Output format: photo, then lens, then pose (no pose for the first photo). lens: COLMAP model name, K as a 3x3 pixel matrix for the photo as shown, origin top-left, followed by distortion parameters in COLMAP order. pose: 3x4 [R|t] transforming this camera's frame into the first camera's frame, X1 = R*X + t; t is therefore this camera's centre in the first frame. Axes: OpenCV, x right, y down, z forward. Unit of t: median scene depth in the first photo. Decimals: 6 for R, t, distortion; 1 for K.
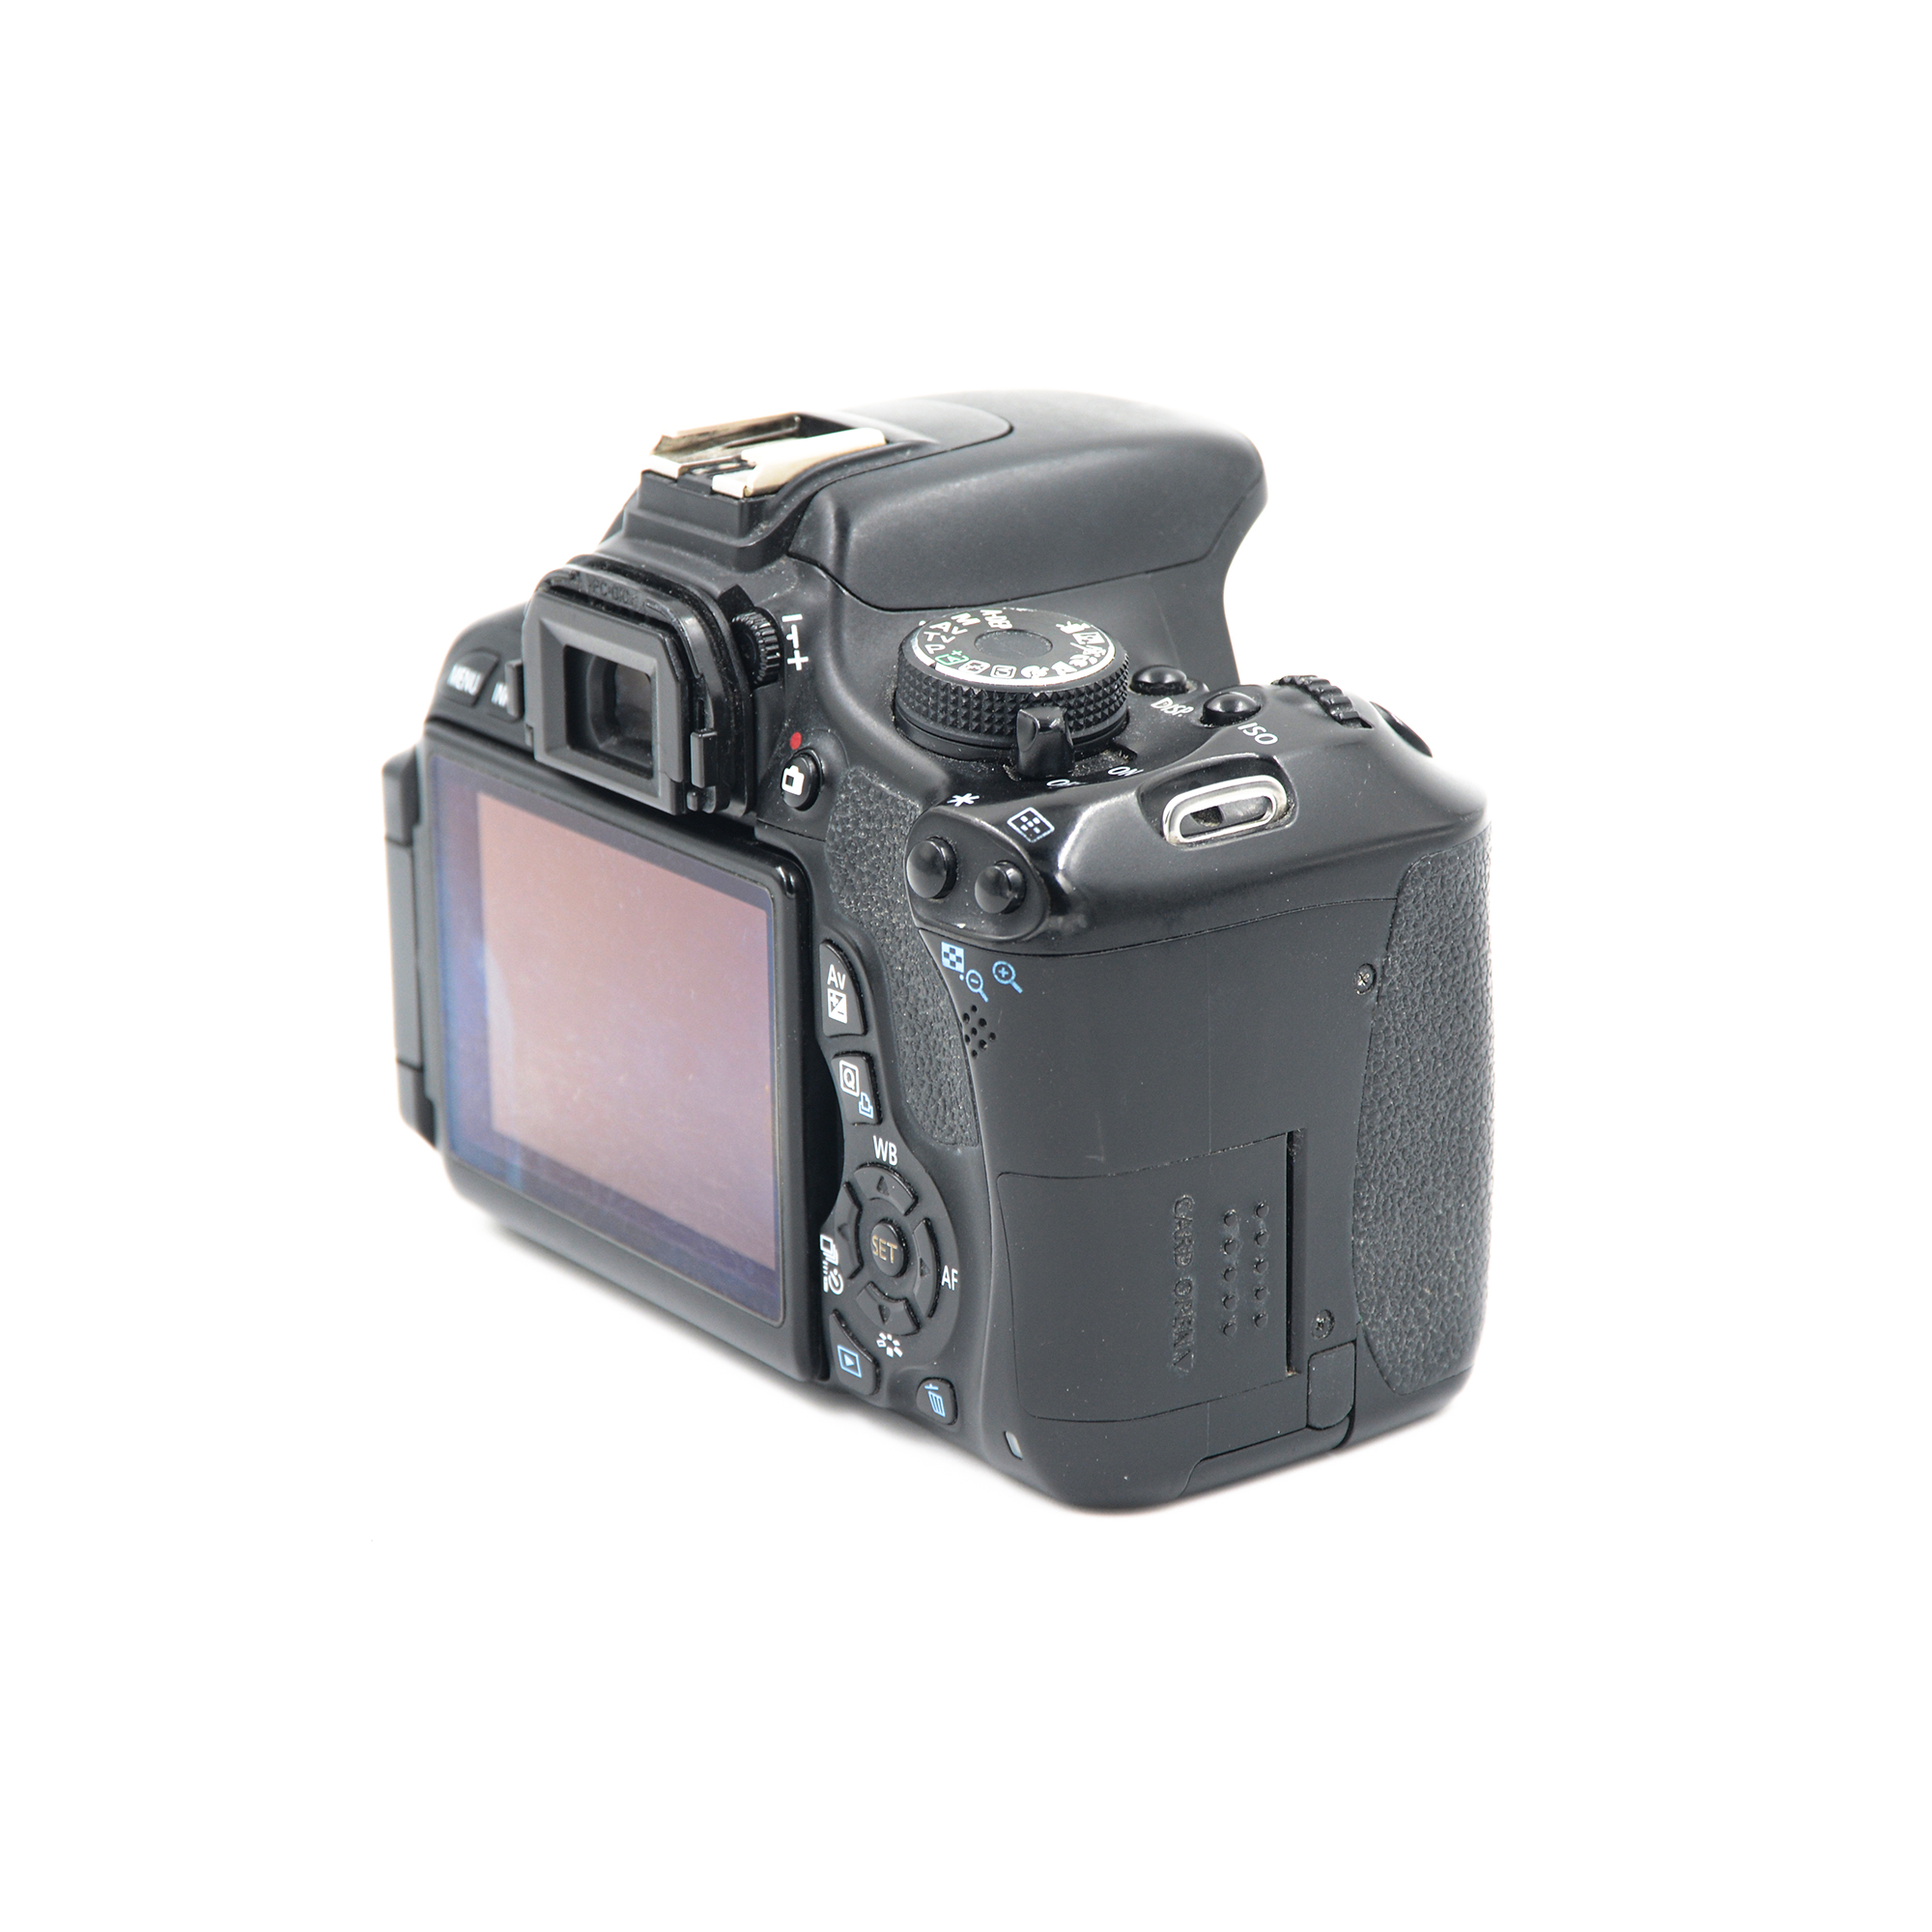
lens RADIAL K [[5418.9, 0, 966.3], [0, 5418.9, 966.9], [0, 0, 1]] dist [-0.486615, 0.000000]
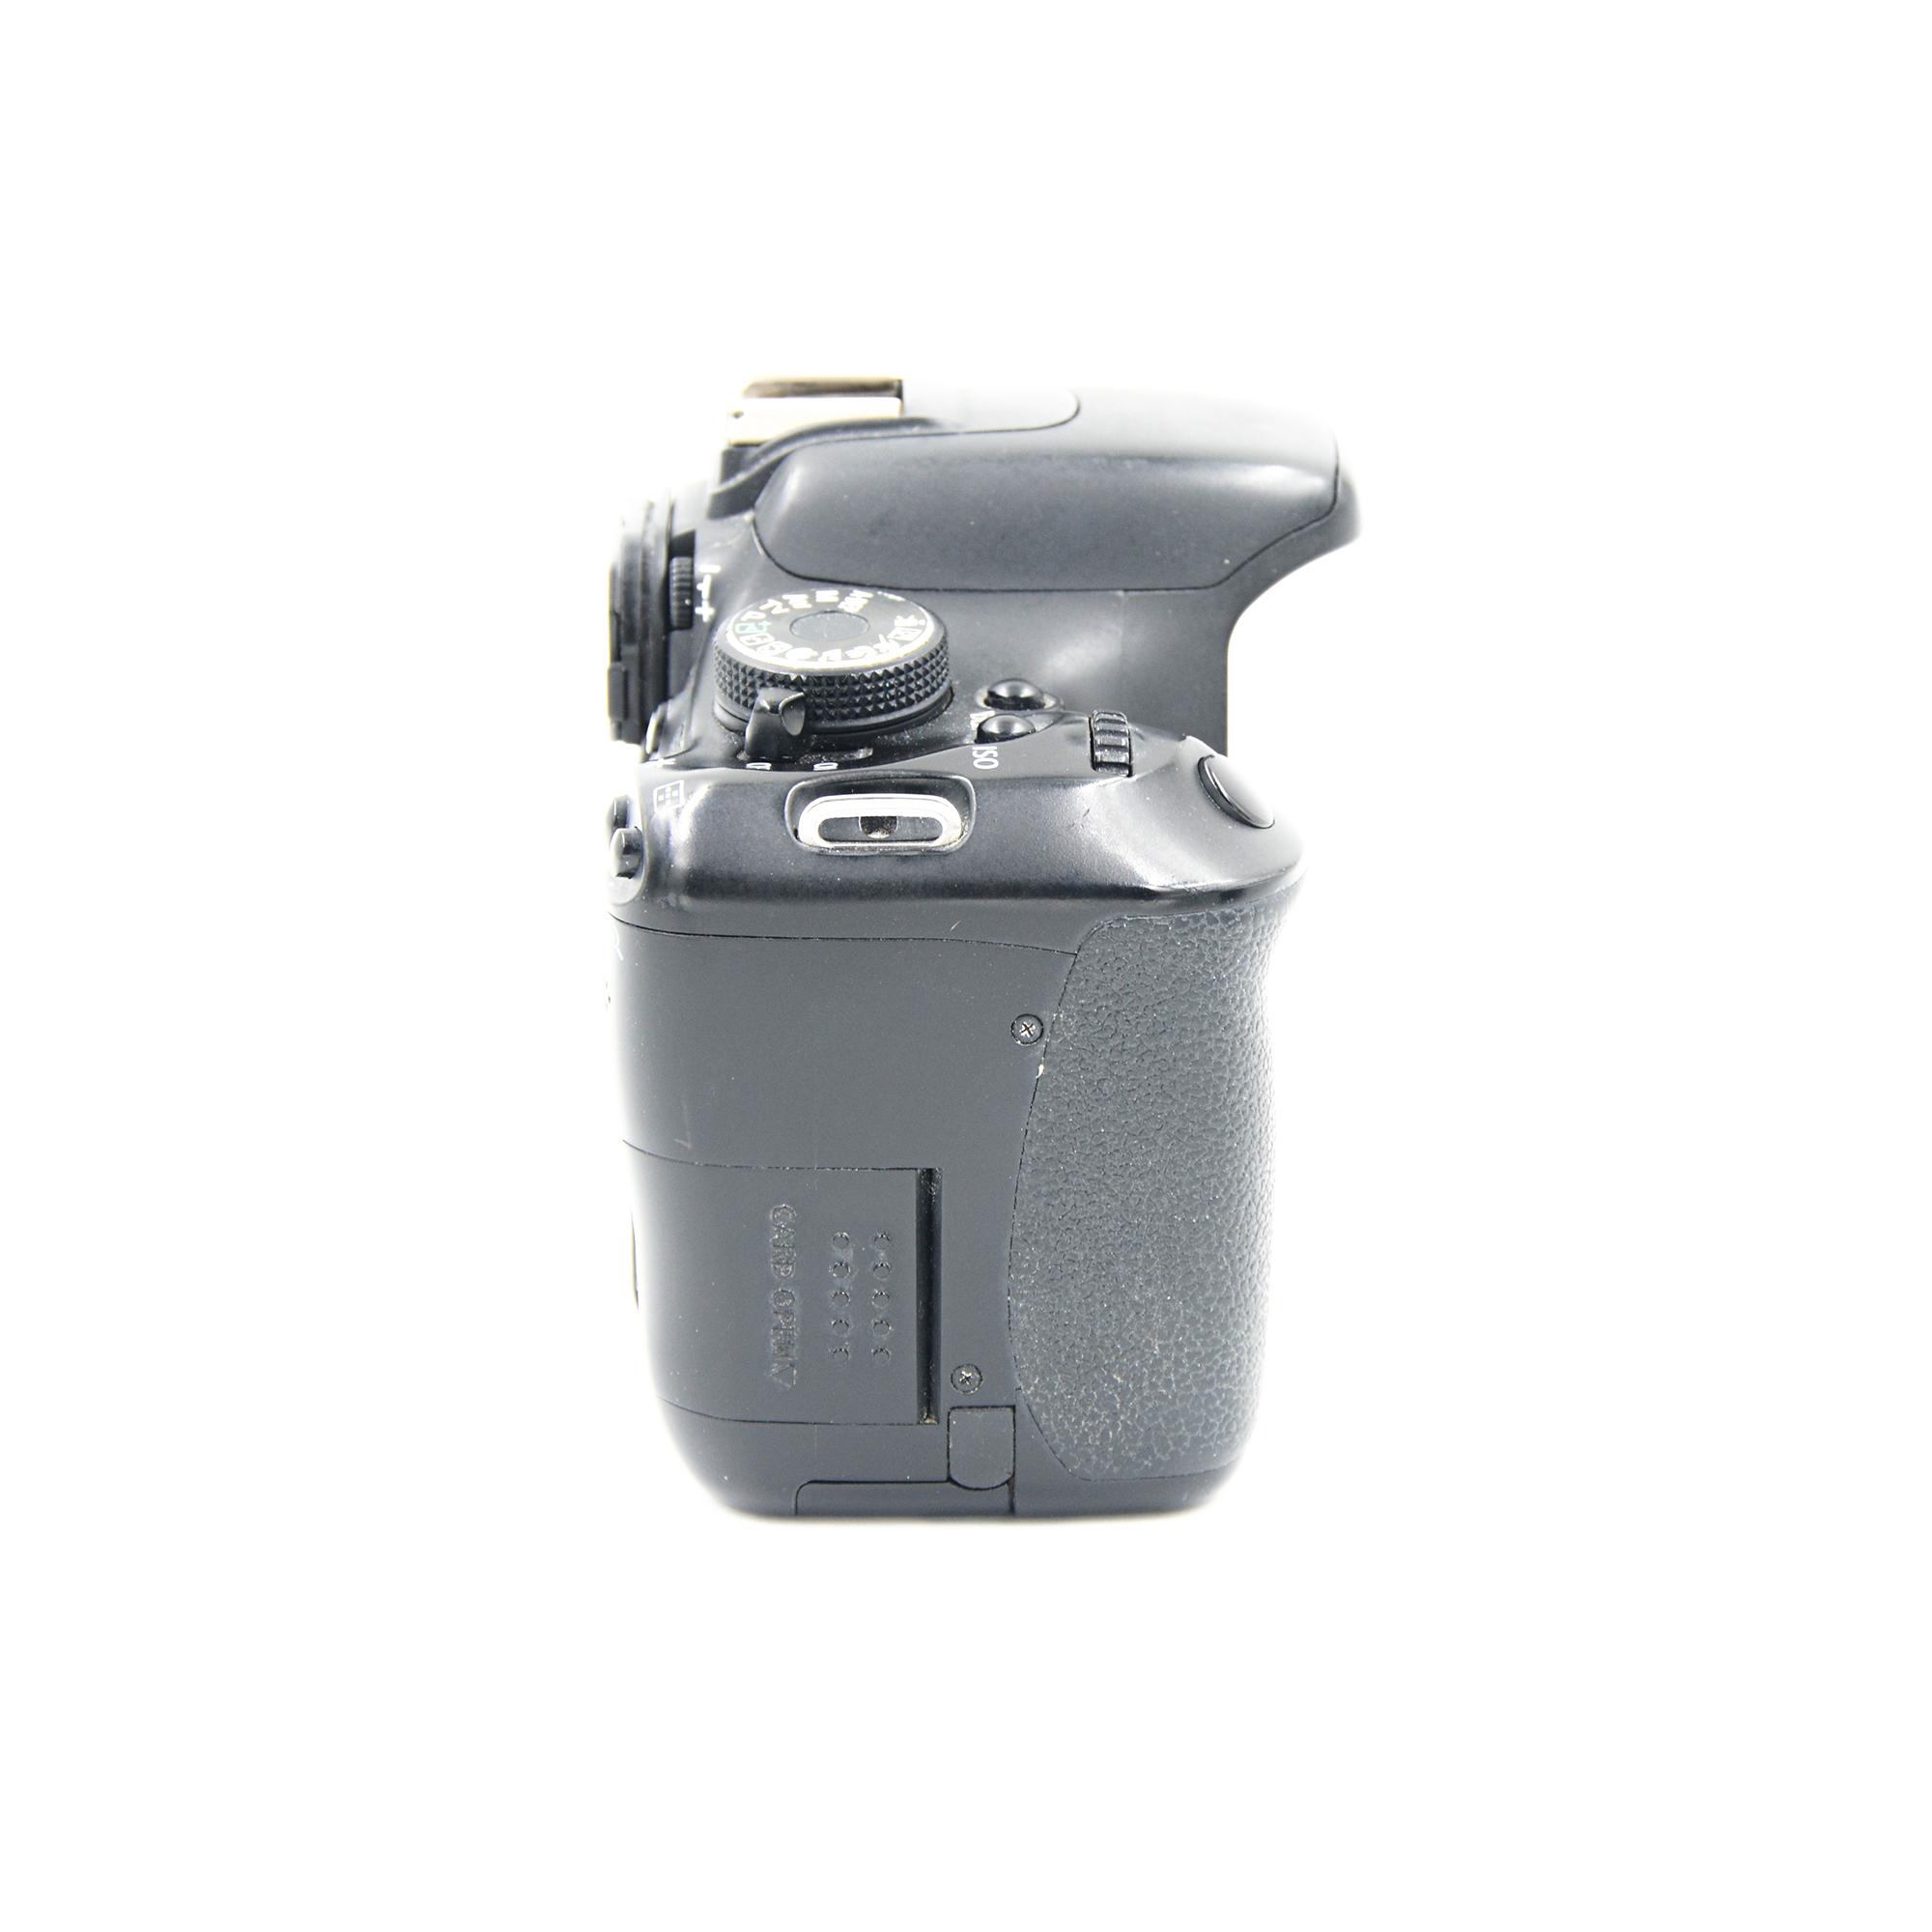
lens RADIAL K [[5418.9, 0, 965.8], [0, 5418.9, 965.2], [0, 0, 1]] dist [-0.486615, 0.000000]
pose [[0.818606, 0.198008, -0.539145, 0.563020], [-0.195323, 0.978721, 0.062880, -0.065124], [0.540123, 0.053833, 0.839862, 0.190816]]
